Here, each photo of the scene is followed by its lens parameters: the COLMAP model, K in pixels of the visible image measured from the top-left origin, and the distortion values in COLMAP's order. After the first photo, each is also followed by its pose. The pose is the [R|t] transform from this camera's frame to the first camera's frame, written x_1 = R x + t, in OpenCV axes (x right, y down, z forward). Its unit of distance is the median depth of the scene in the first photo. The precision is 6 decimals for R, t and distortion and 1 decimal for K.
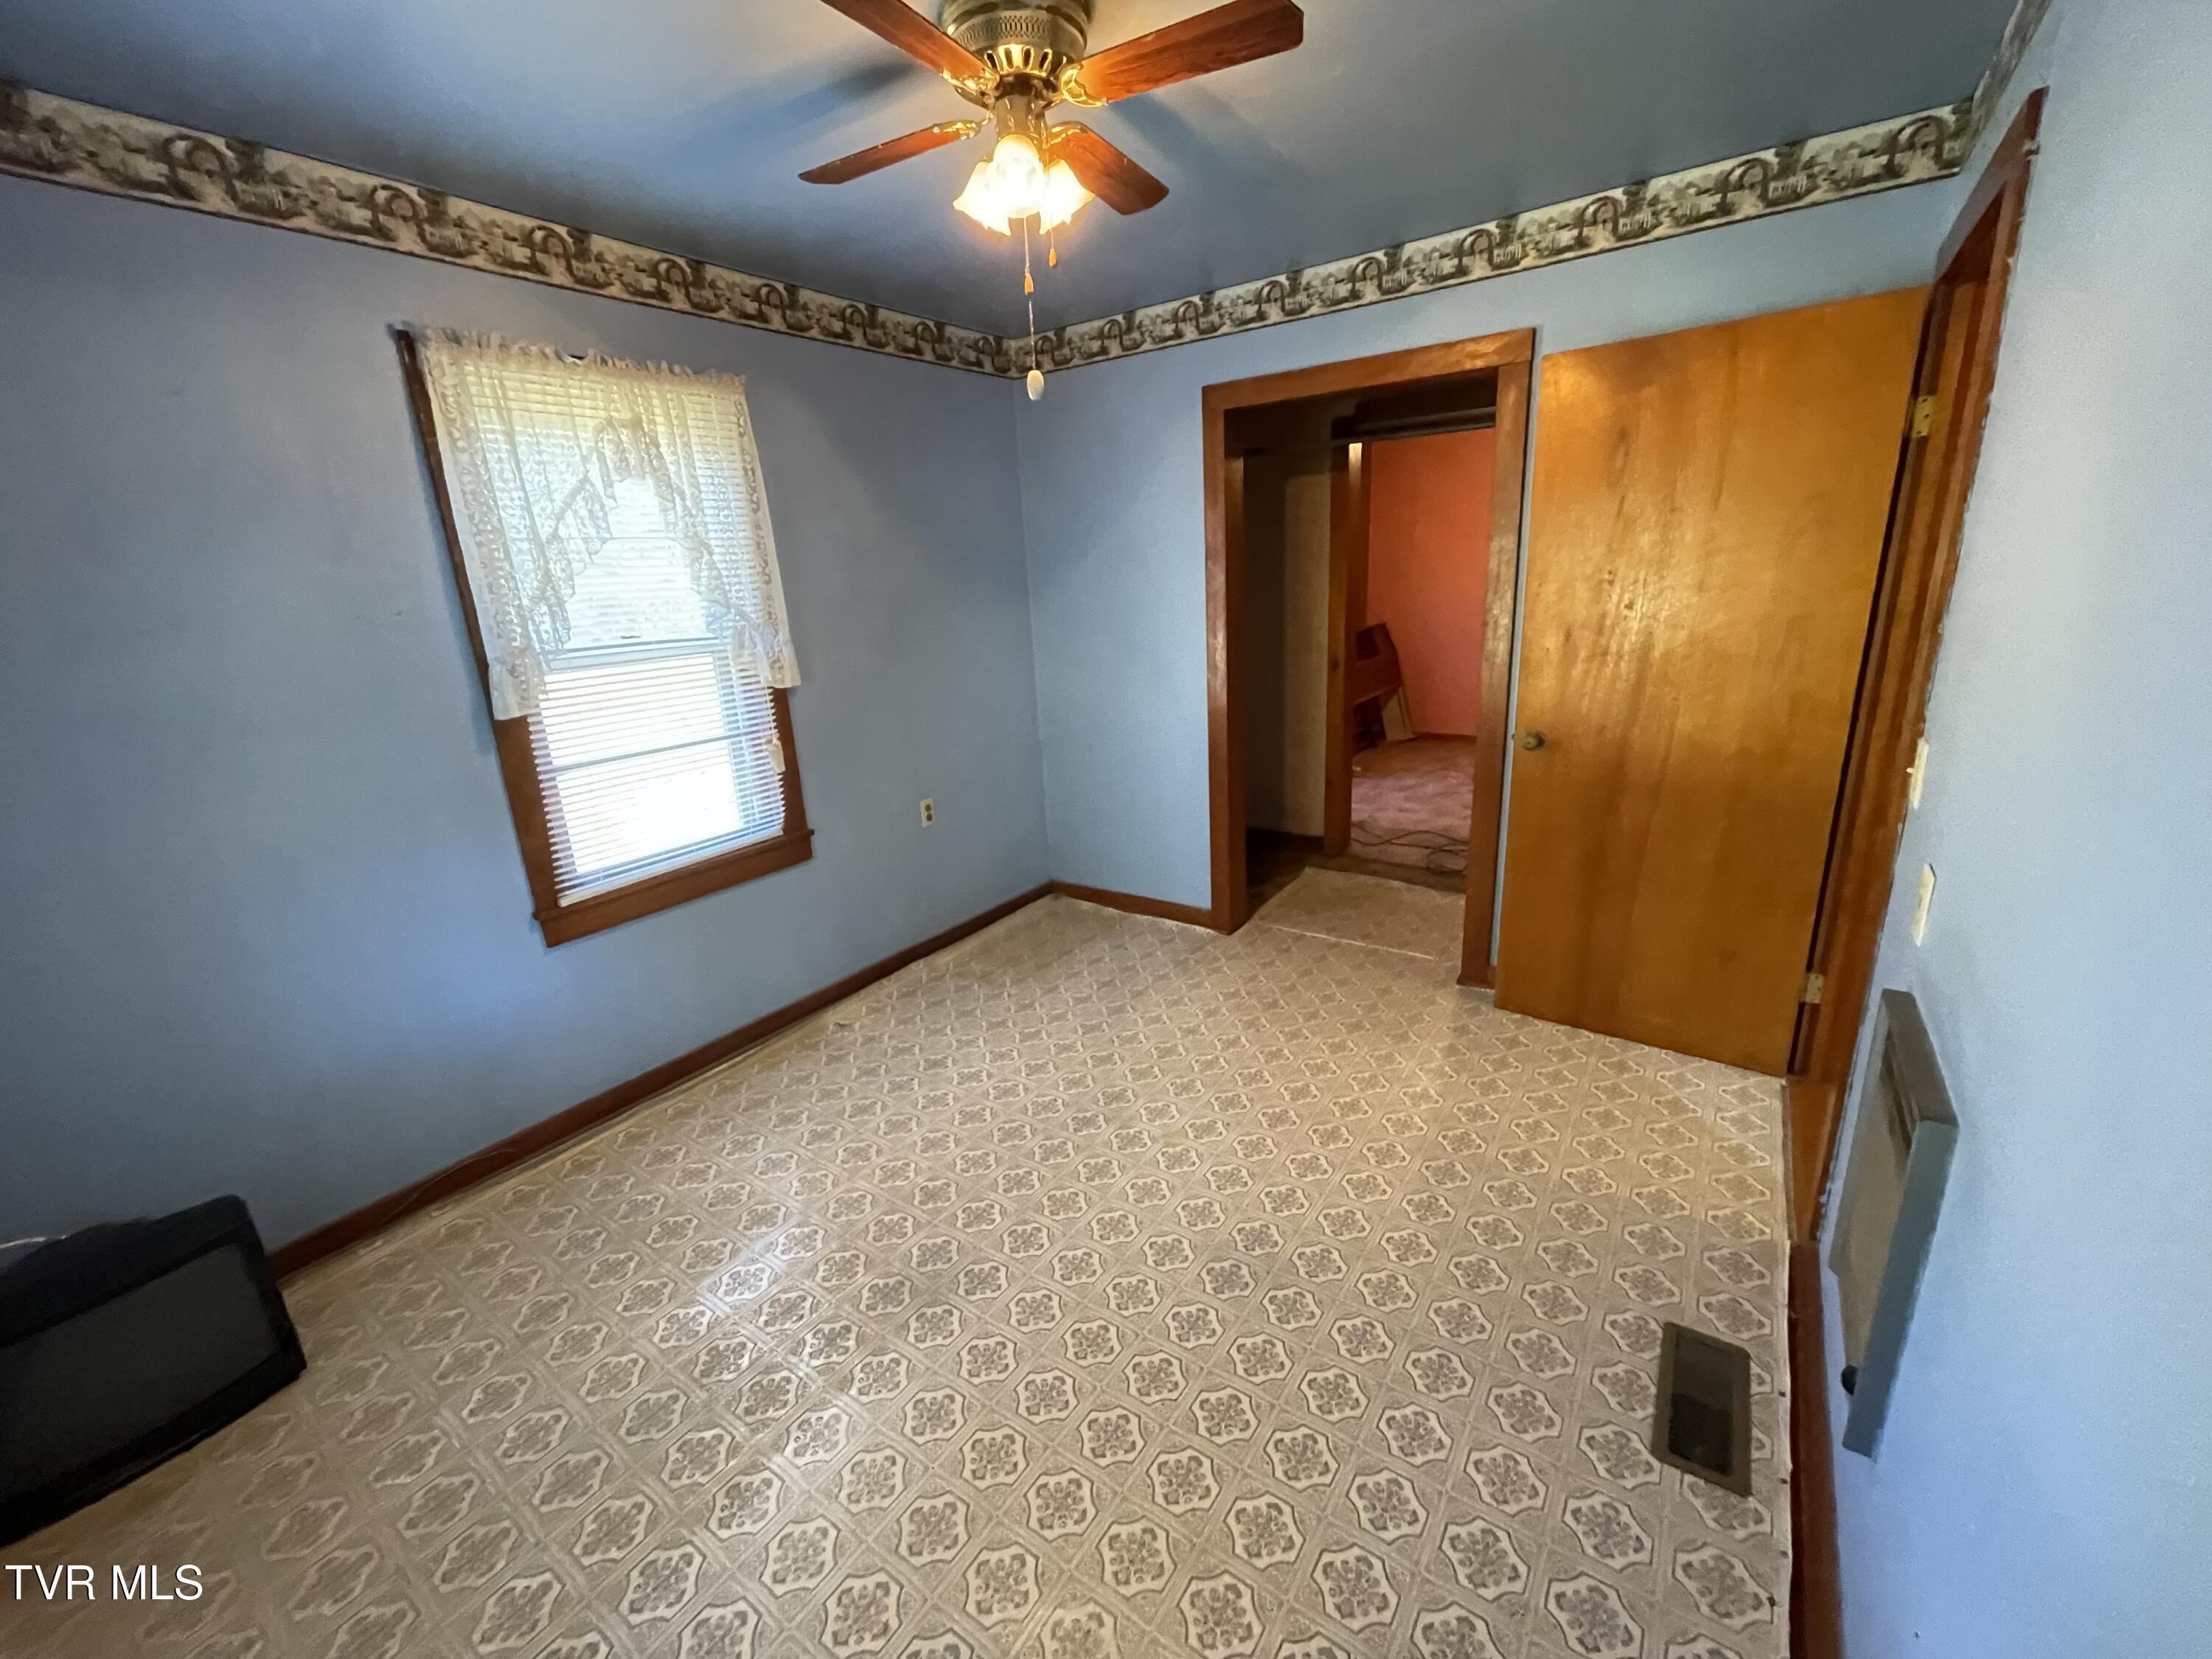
lens RADIAL K [[897.0, 0, 1097.0], [0, 897.0, 838.0], [0, 0, 1]] dist [-0.002730, -0.000187]
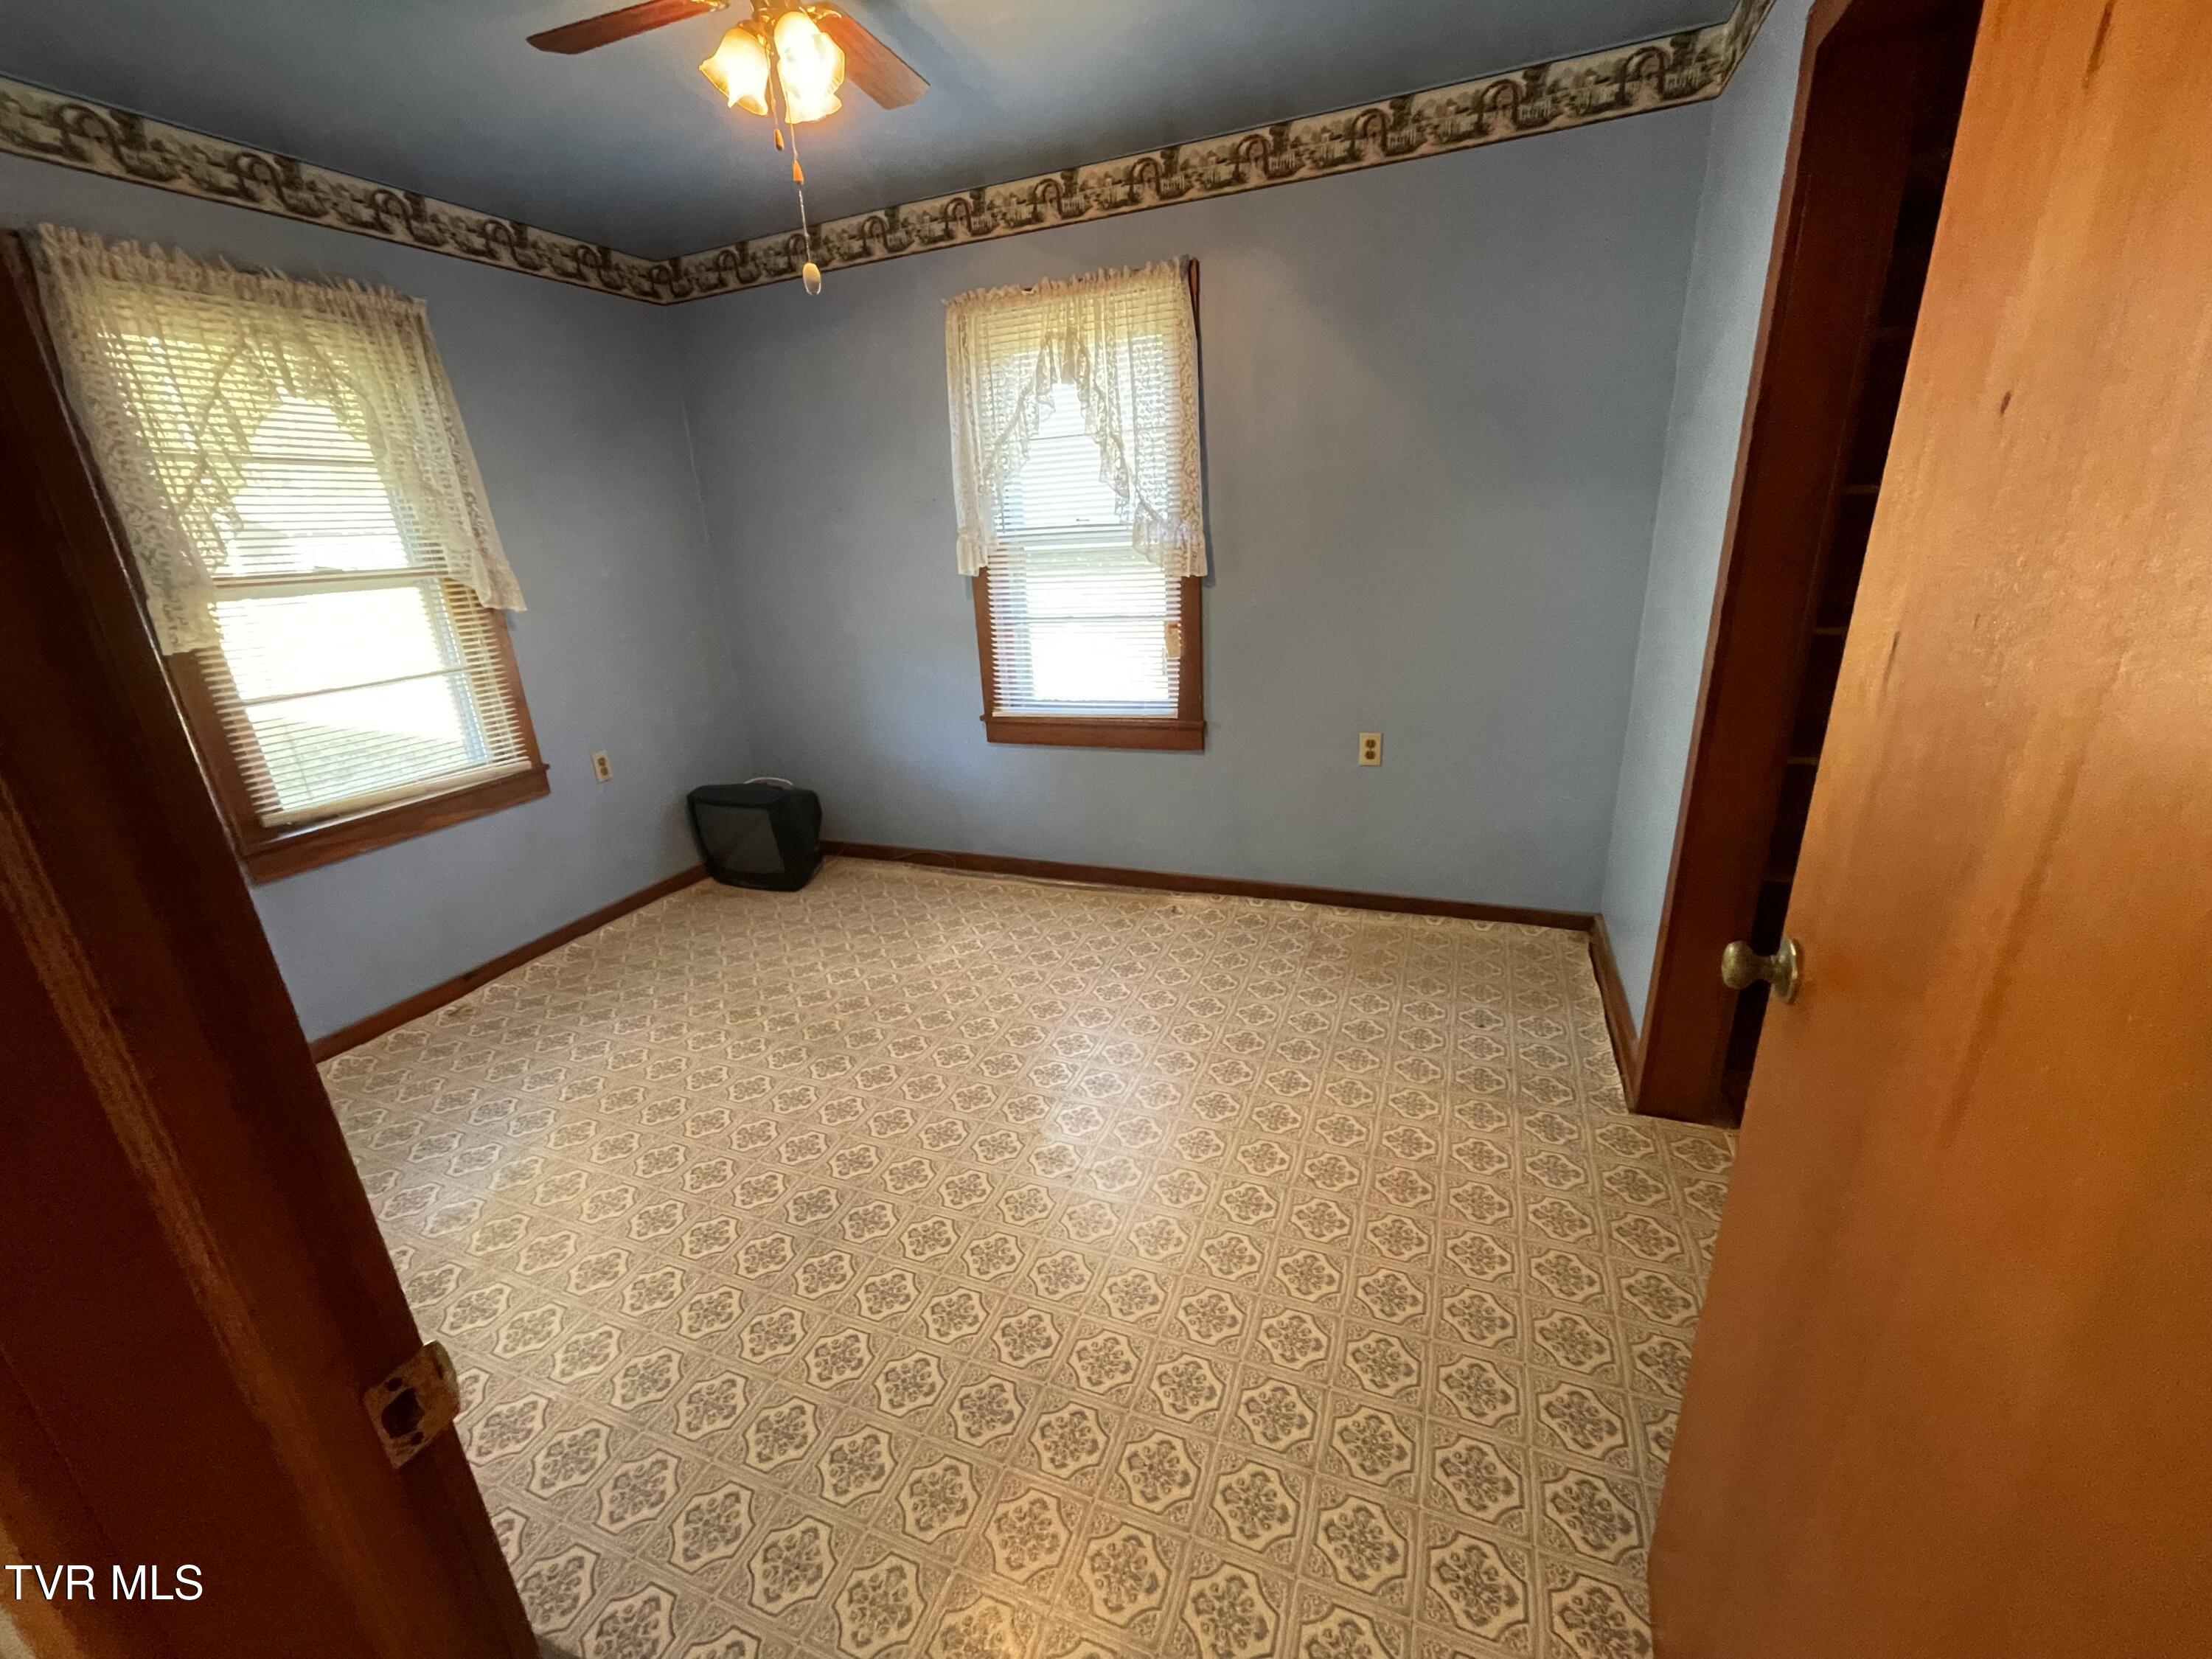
lens RADIAL K [[897.0, 0, 1097.0], [0, 897.0, 838.0], [0, 0, 1]] dist [-0.002730, -0.000187]
pose [[0.225091, 0.353741, -0.907855, 0.678033], [-0.234955, 0.923976, 0.301768, -0.180626], [0.945585, 0.145380, 0.291092, 0.658032]]
